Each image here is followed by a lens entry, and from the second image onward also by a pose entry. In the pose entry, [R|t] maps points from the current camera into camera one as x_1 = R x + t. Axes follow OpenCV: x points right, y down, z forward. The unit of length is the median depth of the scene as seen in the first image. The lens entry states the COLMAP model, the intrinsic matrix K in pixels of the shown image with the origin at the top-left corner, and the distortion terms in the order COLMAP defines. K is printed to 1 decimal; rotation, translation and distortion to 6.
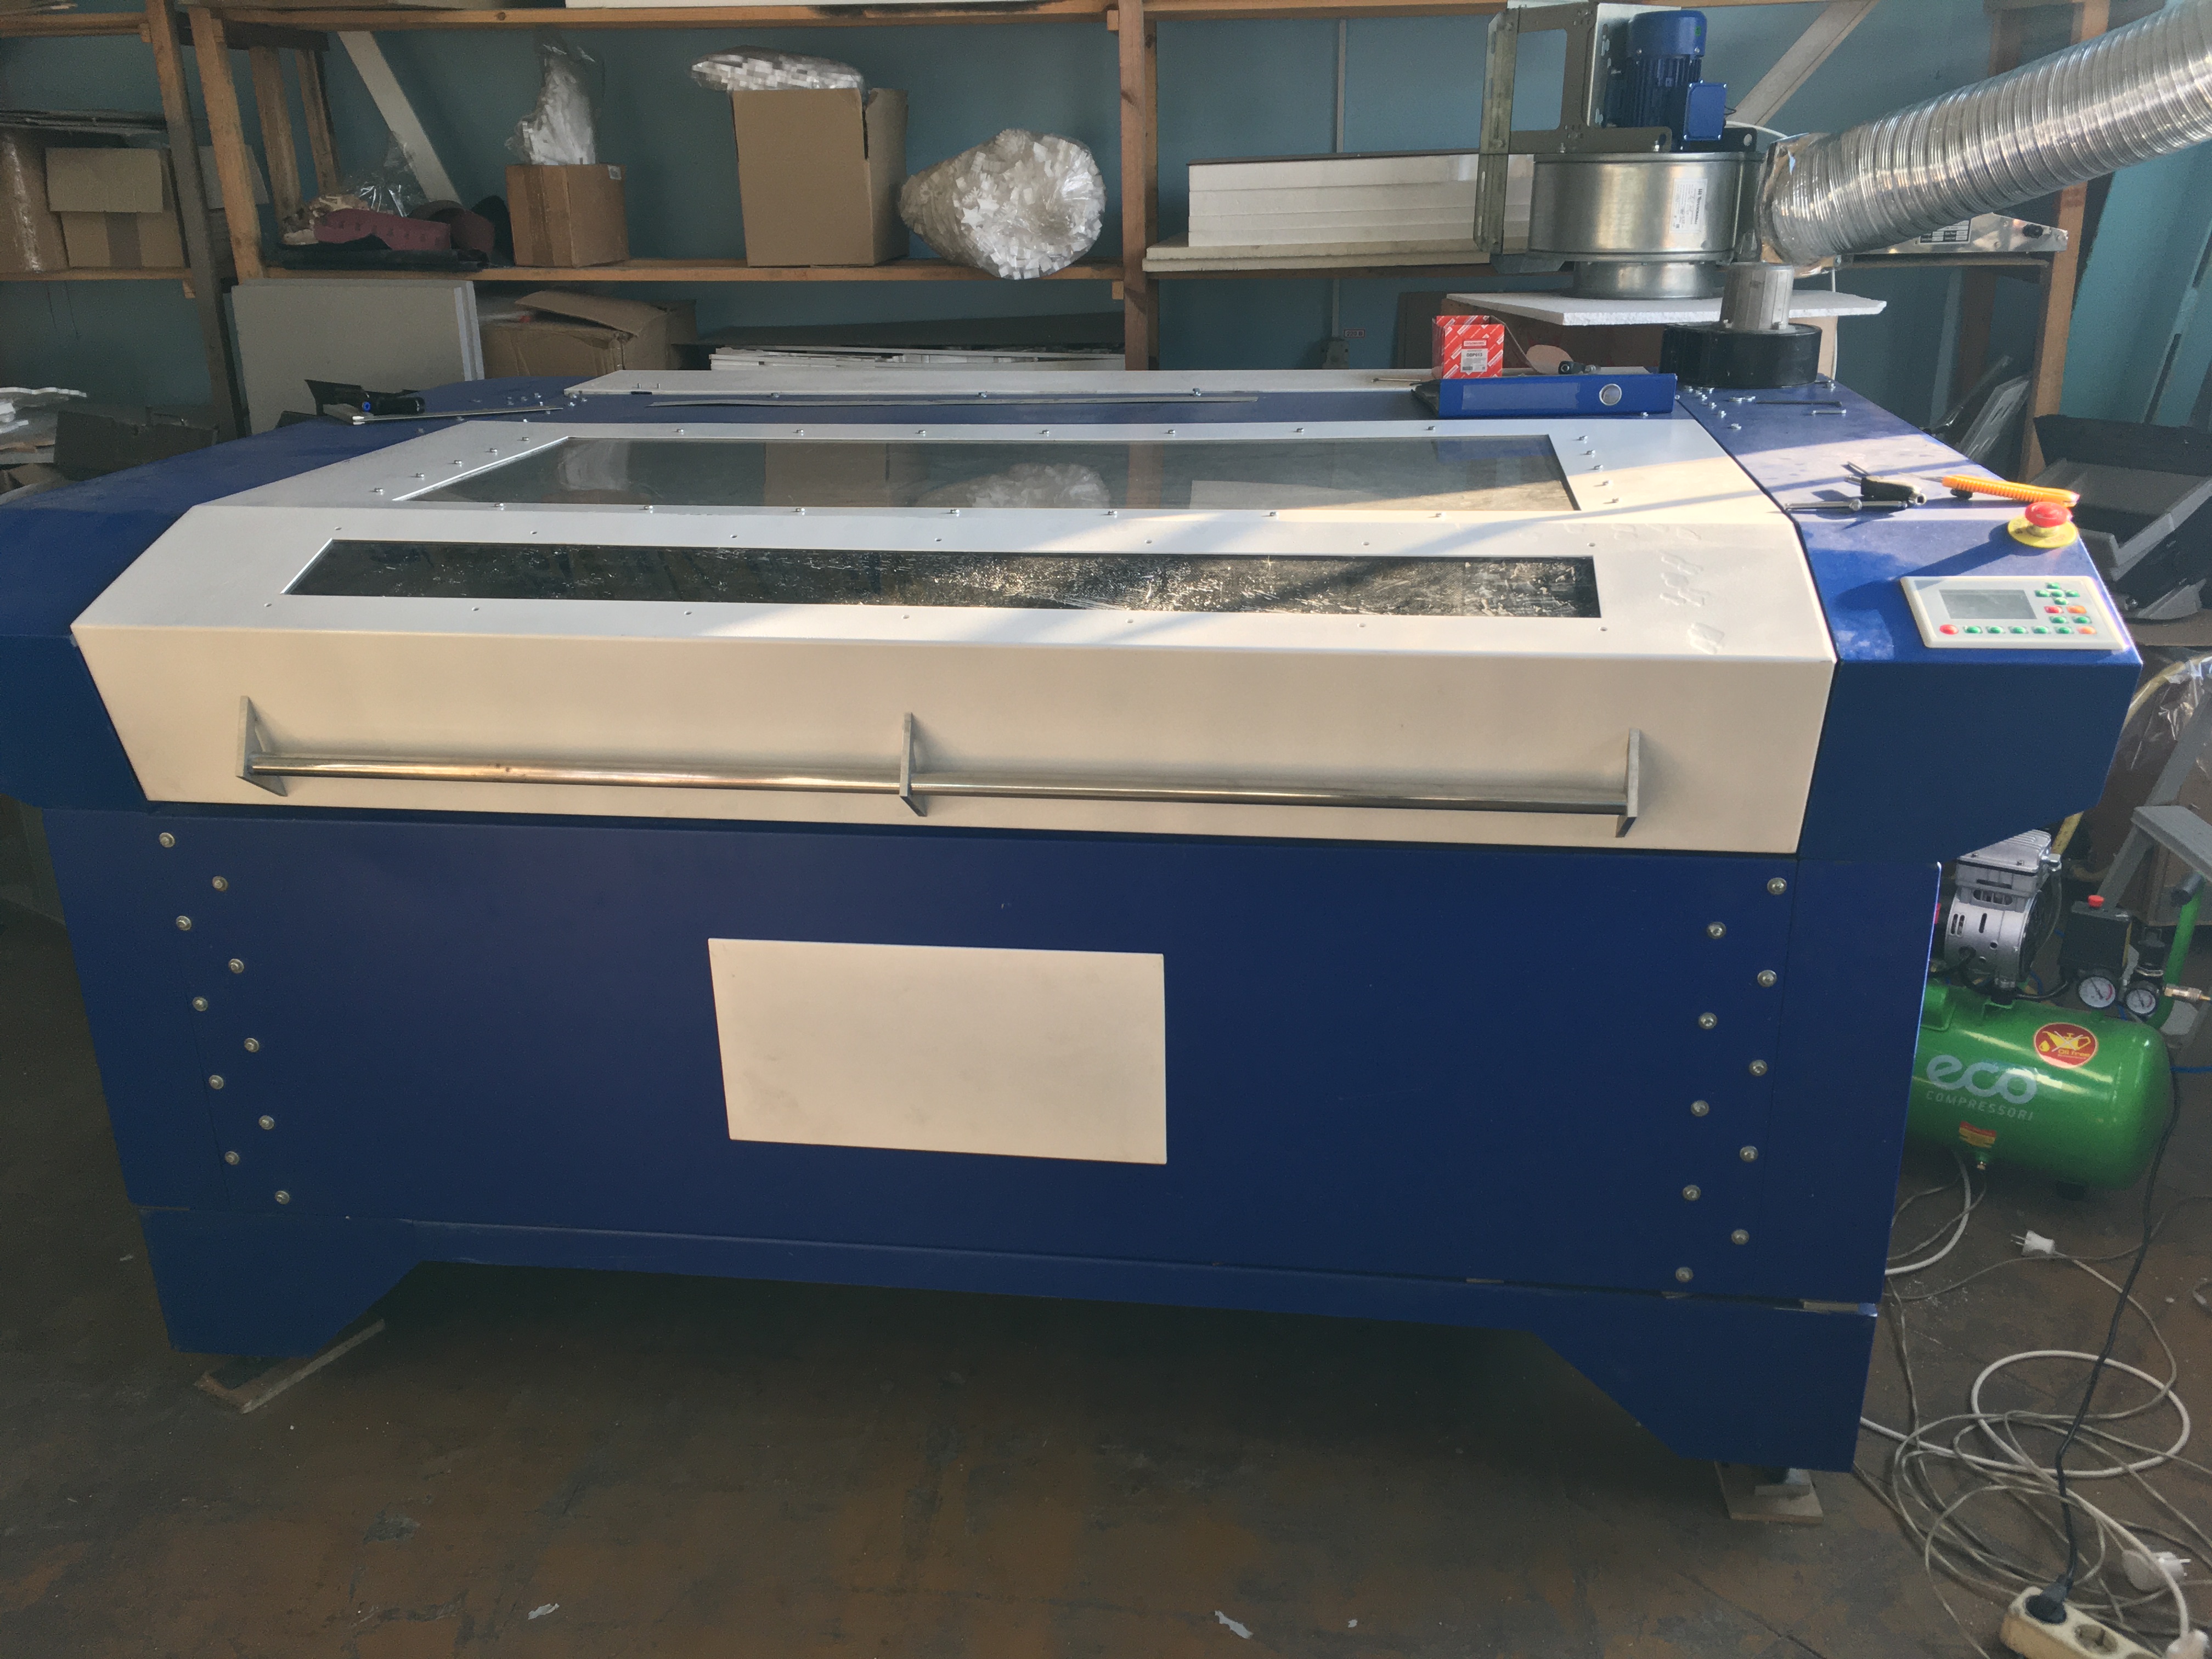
lens RADIAL K [[1839.7, 0, 1106.0], [0, 1839.7, 829.5], [0, 0, 1]] dist [0.035118, -0.062612]
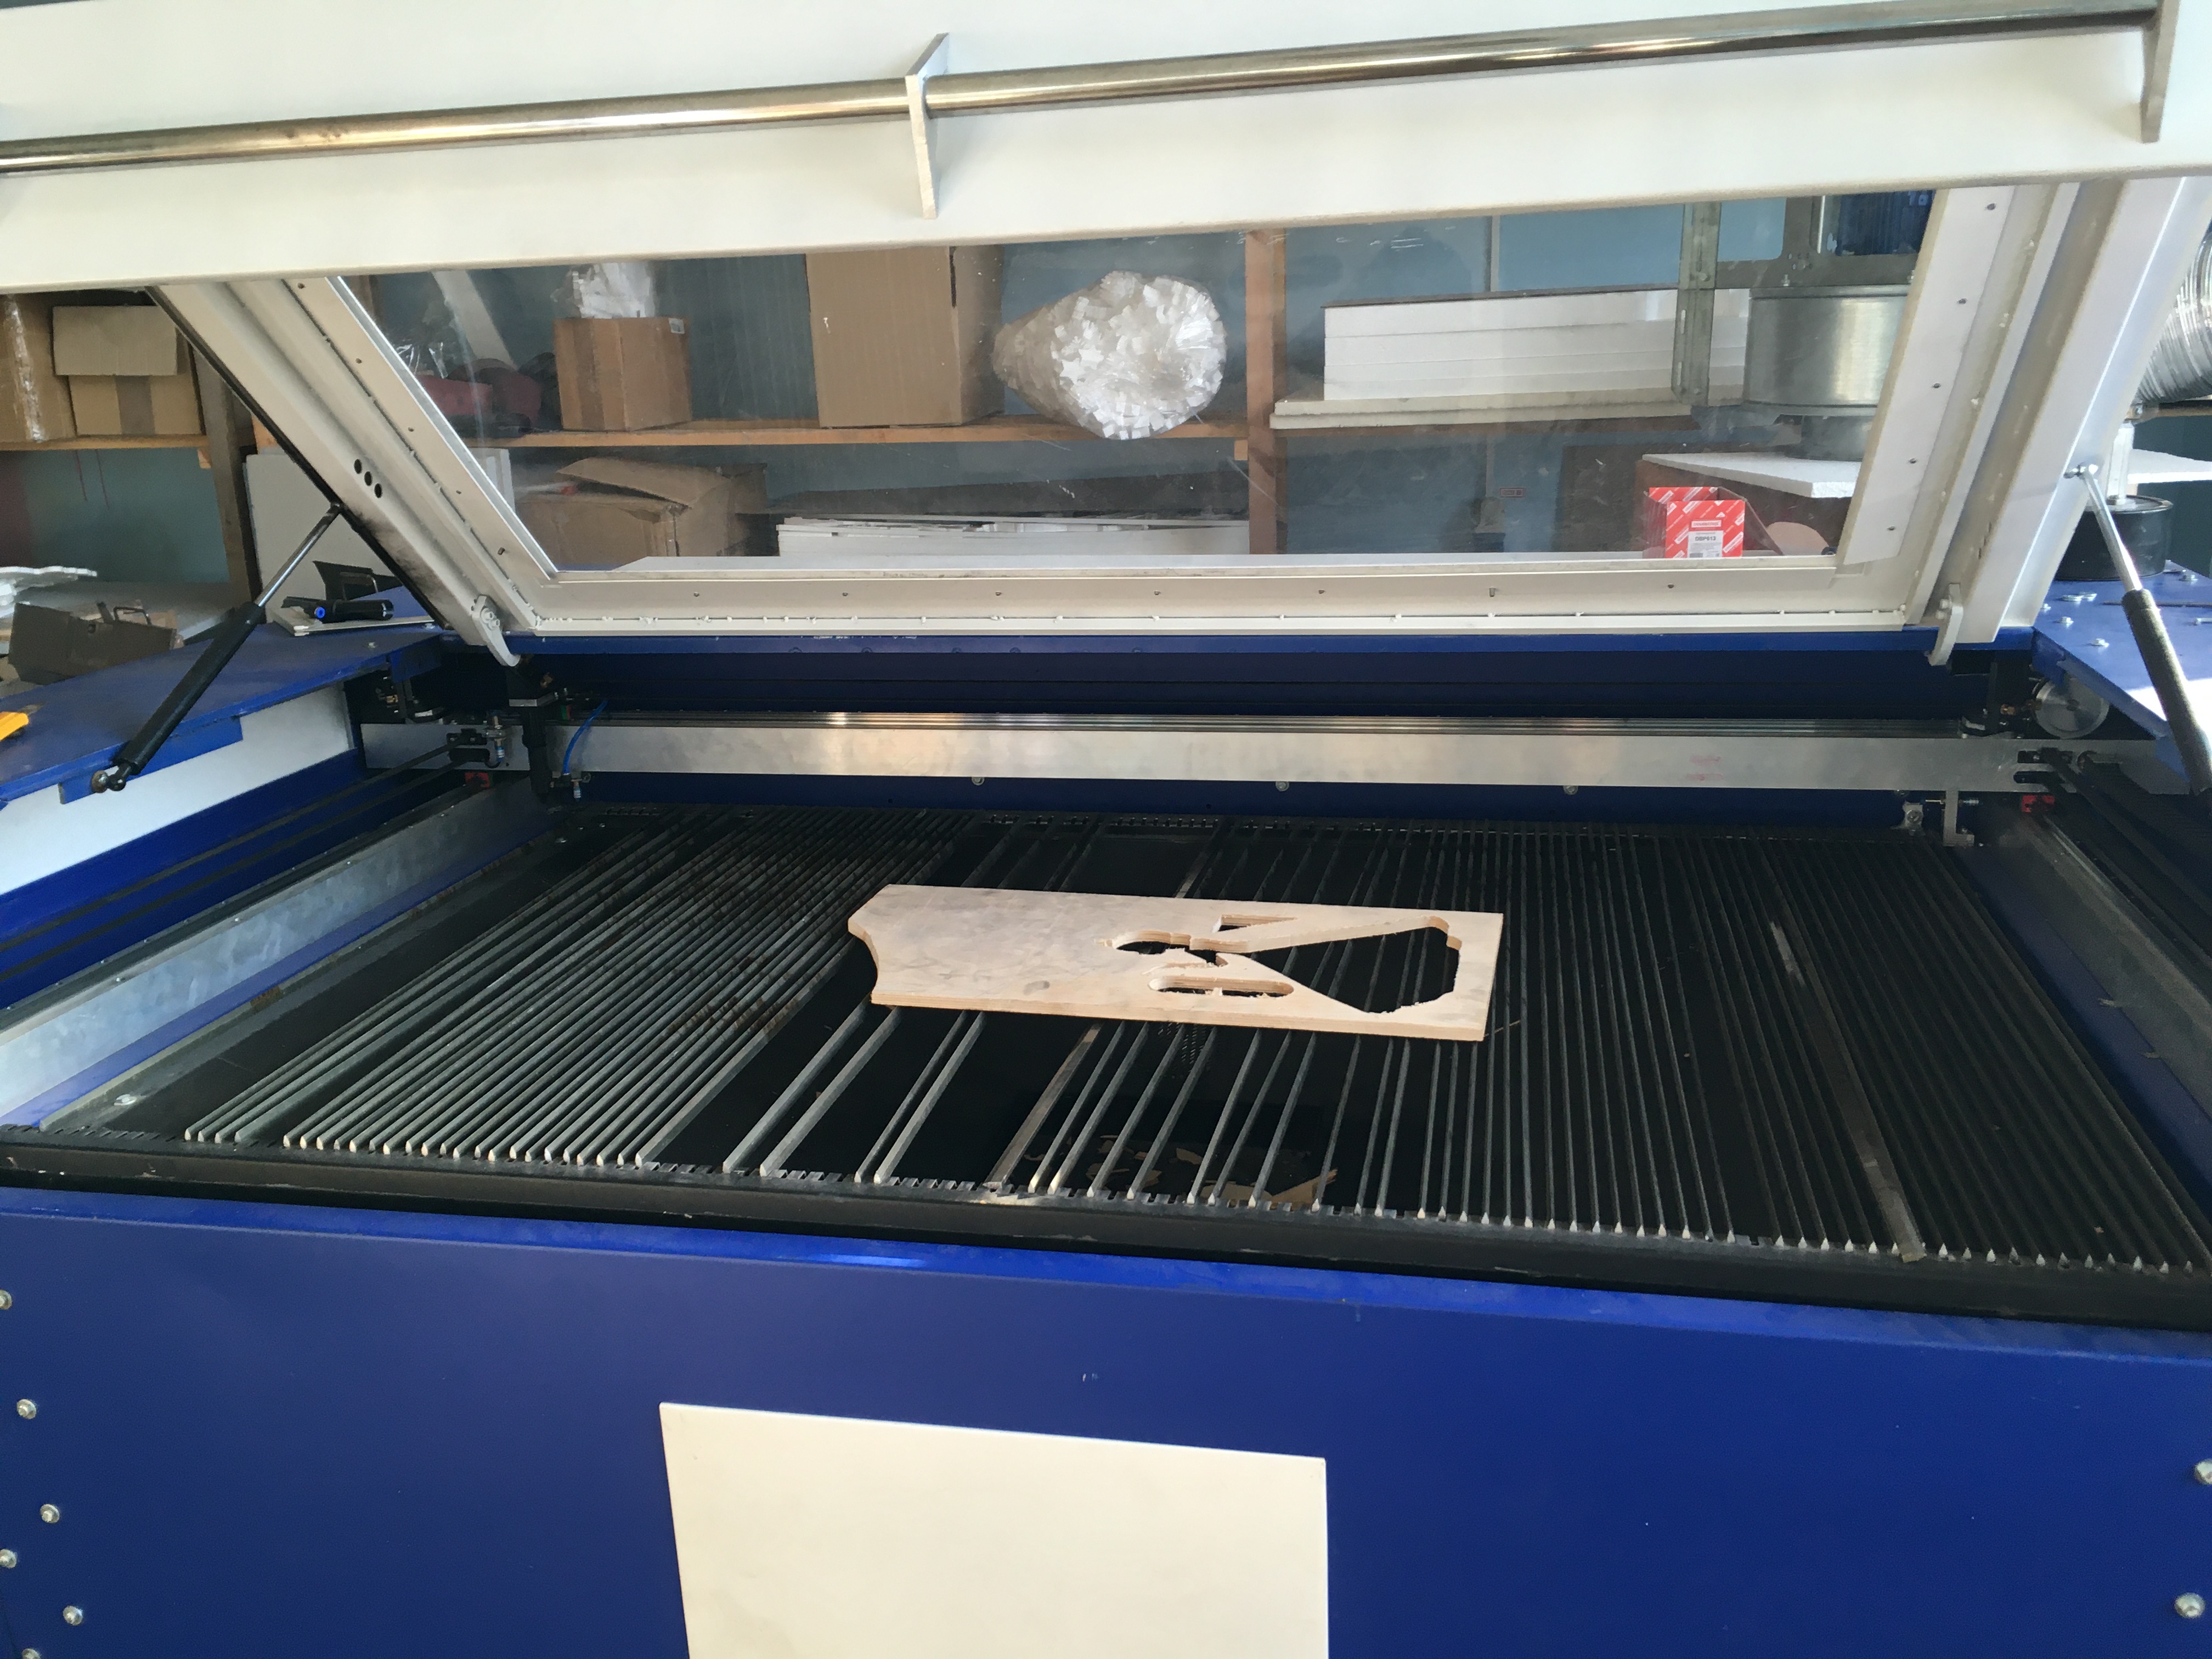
lens RADIAL K [[1850.2, 0, 1106.0], [0, 1850.2, 829.5], [0, 0, 1]] dist [0.005700, -0.000472]
pose [[0.998183, 0.002454, -0.060211, -0.004086], [-0.006836, 0.997332, -0.072673, -0.053749], [0.059872, 0.072952, 0.995537, 0.152082]]
